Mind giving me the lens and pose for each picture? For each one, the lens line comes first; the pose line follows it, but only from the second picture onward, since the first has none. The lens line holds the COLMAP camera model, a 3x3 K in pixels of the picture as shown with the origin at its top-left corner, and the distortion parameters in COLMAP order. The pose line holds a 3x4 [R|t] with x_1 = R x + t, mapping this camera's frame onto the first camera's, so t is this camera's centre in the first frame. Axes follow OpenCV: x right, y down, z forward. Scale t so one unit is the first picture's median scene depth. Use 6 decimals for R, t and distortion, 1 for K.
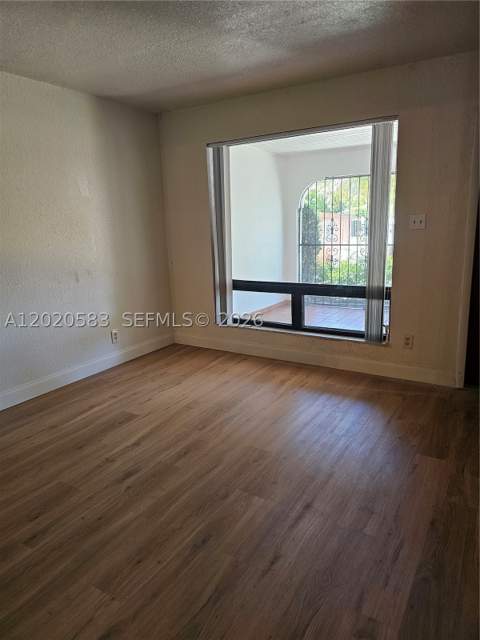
lens RADIAL K [[434.1, 0, 238.4], [0, 434.1, 318.1], [0, 0, 1]] dist [0.054842, -0.040808]
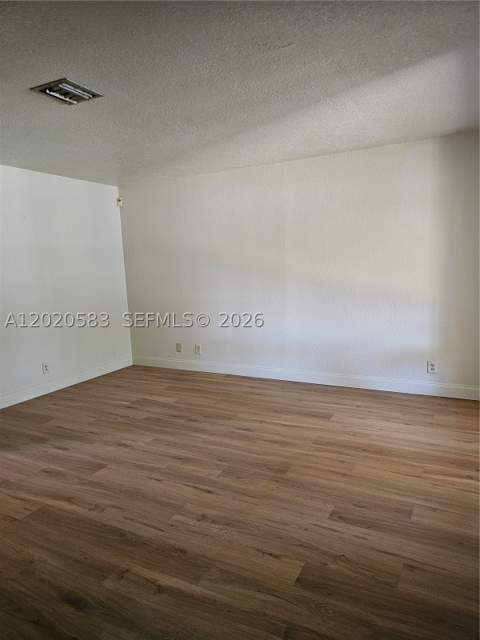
lens RADIAL K [[434.1, 0, 238.5], [0, 434.1, 321.1], [0, 0, 1]] dist [0.054842, -0.040808]
pose [[0.066122, 0.163318, -0.984355, 0.983538], [-0.183543, 0.971671, 0.148885, -0.191165], [0.980785, 0.170827, 0.094225, 0.644978]]
